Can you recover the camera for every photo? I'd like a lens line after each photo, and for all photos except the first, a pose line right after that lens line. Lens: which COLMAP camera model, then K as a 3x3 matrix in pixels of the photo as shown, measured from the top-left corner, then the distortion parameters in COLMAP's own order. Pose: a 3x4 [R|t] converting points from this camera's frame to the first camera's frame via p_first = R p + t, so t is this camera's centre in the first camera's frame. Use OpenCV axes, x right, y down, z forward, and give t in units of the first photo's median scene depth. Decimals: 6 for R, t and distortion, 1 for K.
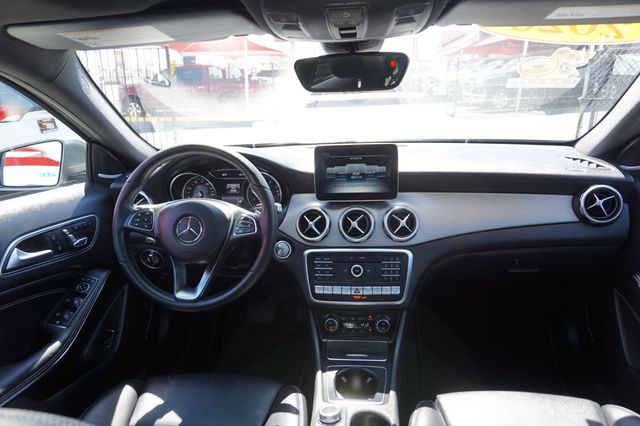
lens RADIAL K [[429.9, 0, 314.7], [0, 429.9, 216.5], [0, 0, 1]] dist [-0.032796, 0.018447]
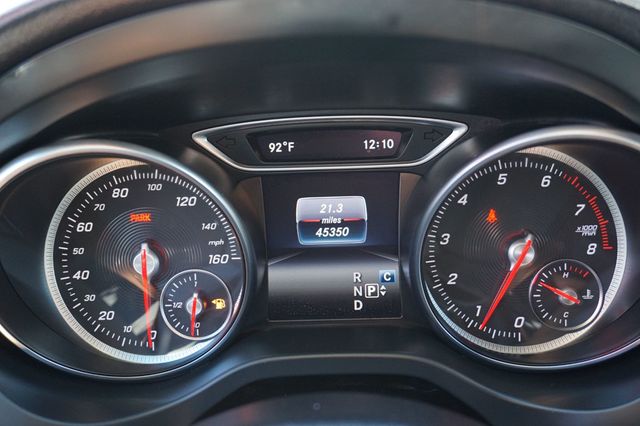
lens RADIAL K [[716.2, 0, 315.2], [0, 716.2, 215.6], [0, 0, 1]] dist [0.028067, 0.000000]
pose [[0.995139, -0.033399, 0.092645, -0.256828], [0.032464, 0.999406, 0.011575, -0.081493], [-0.092977, -0.008511, 0.995632, 0.794840]]
